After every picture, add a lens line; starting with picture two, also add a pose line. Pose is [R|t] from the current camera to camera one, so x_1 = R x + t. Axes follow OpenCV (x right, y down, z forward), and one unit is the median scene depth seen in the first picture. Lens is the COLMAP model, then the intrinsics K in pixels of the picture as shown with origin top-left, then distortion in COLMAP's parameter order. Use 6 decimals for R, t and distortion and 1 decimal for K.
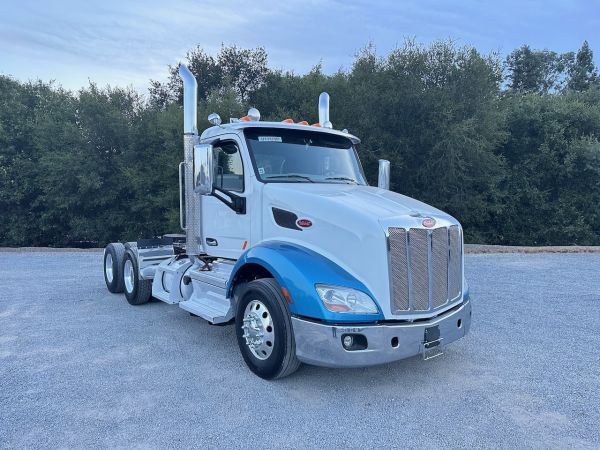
lens RADIAL K [[425.4, 0, 299.9], [0, 425.4, 225.7], [0, 0, 1]] dist [-0.000048, -0.014720]
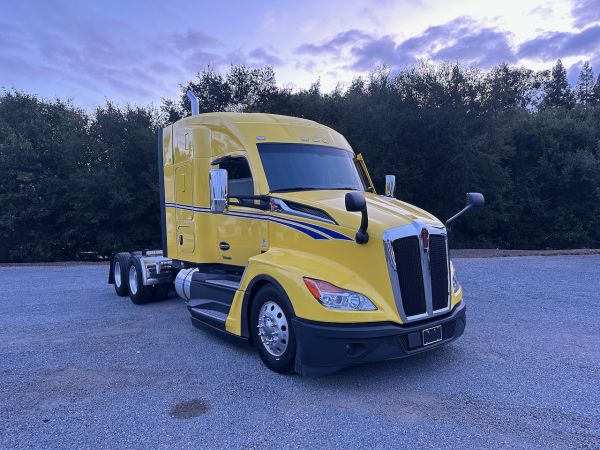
lens RADIAL K [[425.4, 0, 297.2], [0, 425.4, 230.4], [0, 0, 1]] dist [-0.000048, -0.014720]
pose [[0.998544, -0.017784, 0.050919, -0.109954], [0.018930, 0.999576, -0.022117, 0.006943], [-0.050504, 0.023048, 0.998458, -0.045914]]
